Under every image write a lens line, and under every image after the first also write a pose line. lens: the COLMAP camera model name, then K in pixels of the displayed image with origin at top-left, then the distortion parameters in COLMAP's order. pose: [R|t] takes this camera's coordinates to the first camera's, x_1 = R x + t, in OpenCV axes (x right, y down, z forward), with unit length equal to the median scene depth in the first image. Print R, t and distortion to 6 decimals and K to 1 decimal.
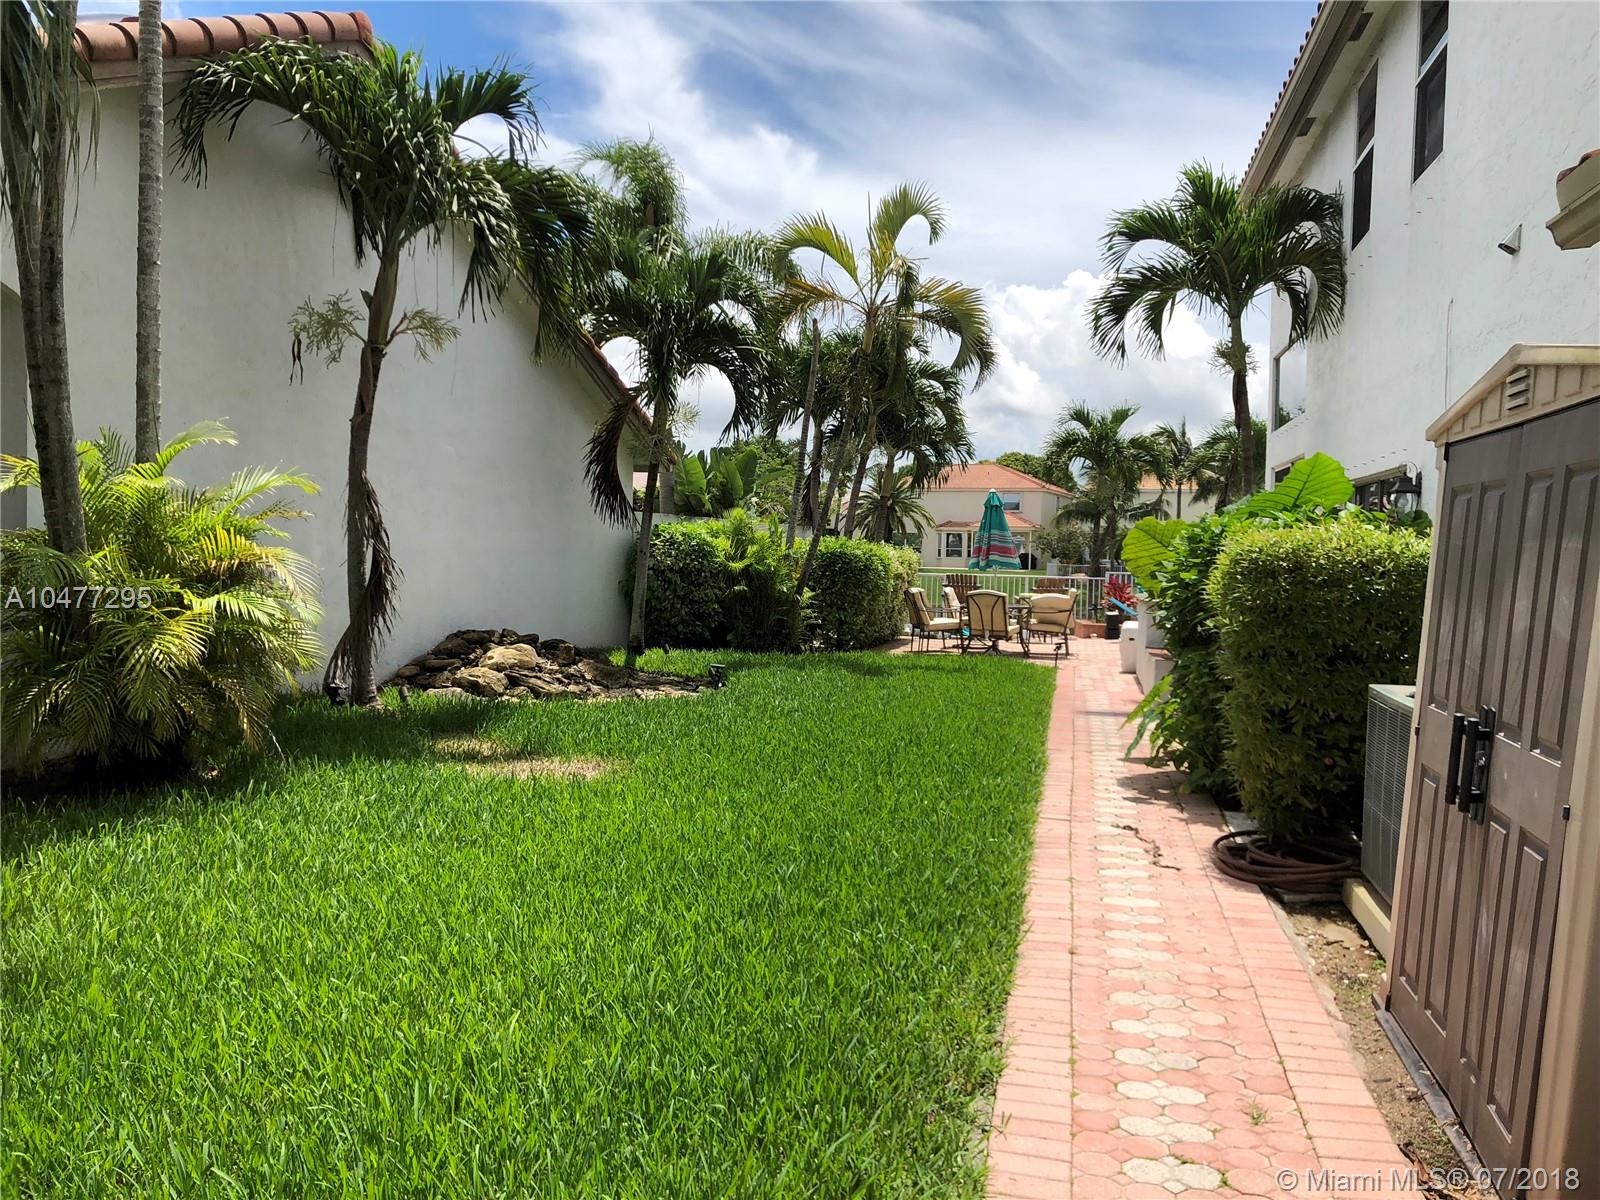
lens RADIAL K [[1320.1, 0, 814.5], [0, 1320.1, 605.9], [0, 0, 1]] dist [0.021738, -0.015111]
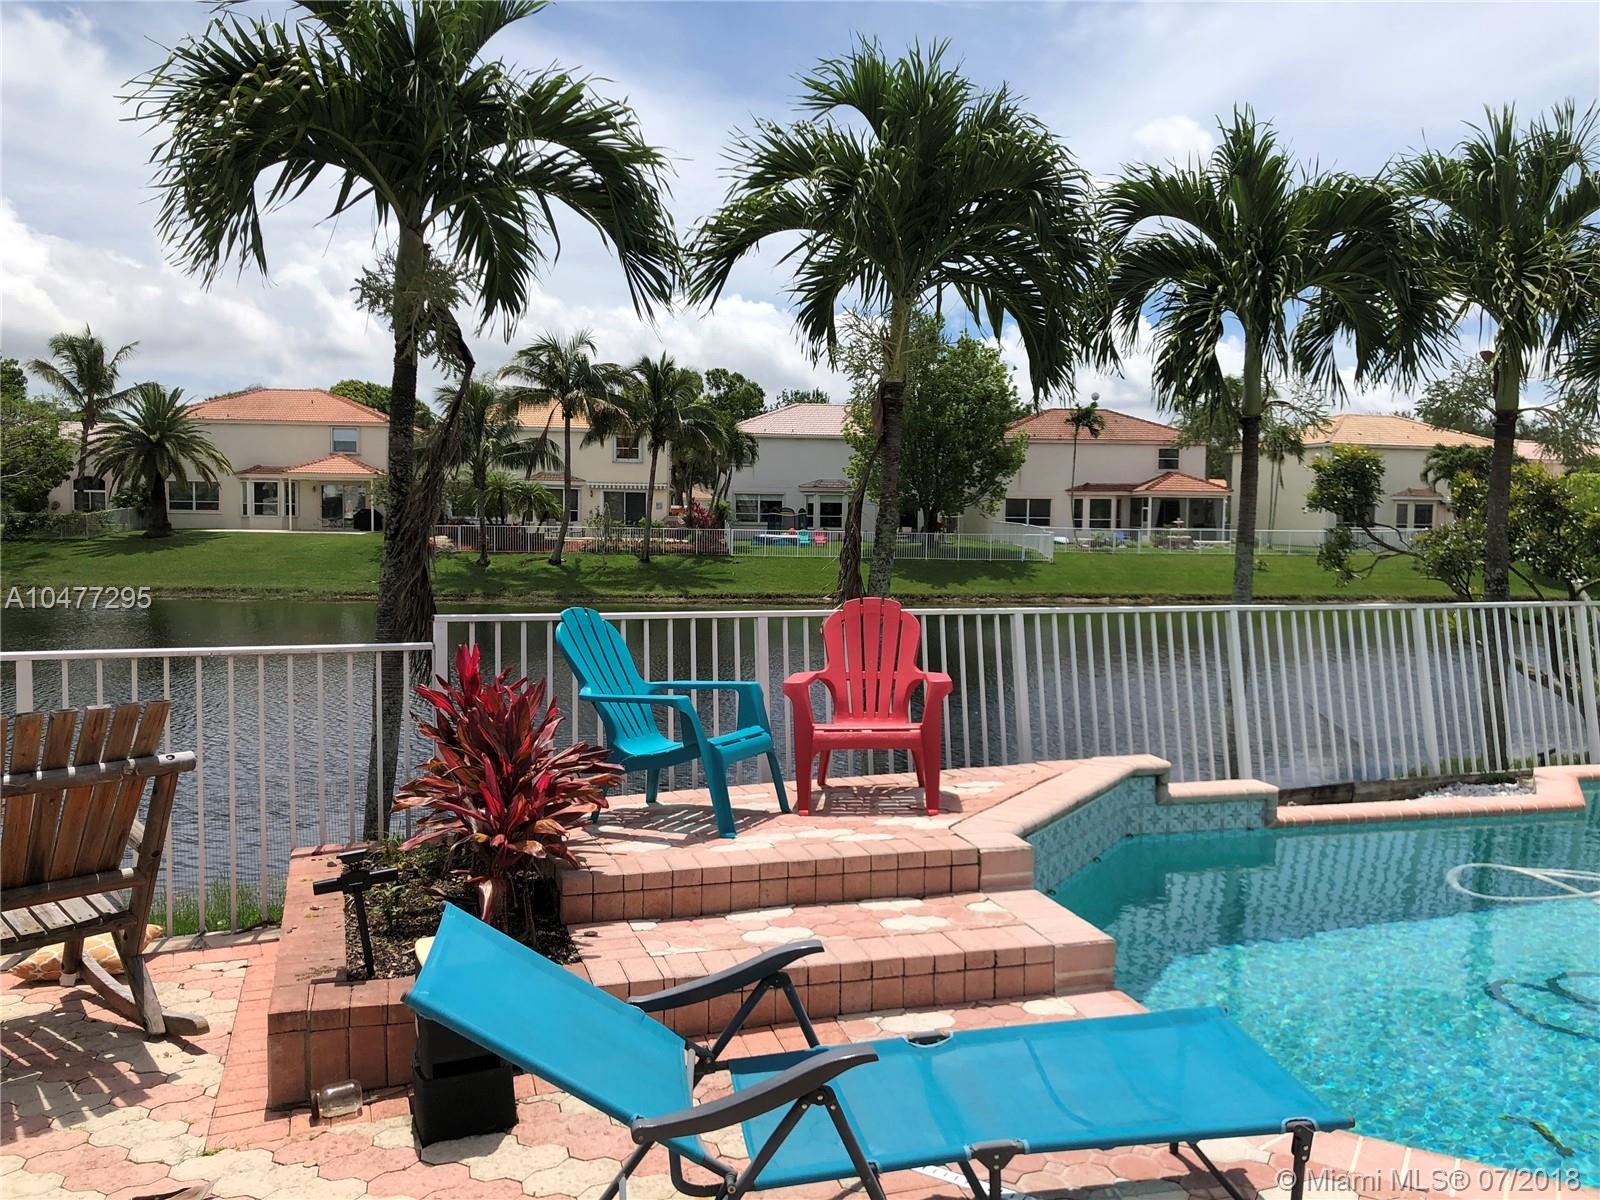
lens RADIAL K [[1320.1, 0, 814.5], [0, 1320.1, 605.9], [0, 0, 1]] dist [0.021738, -0.015111]
pose [[0.893149, -0.031884, 0.448629, 0.050692], [0.016683, 0.999146, 0.037797, -0.009929], [-0.449451, -0.026274, 0.892918, 0.221450]]
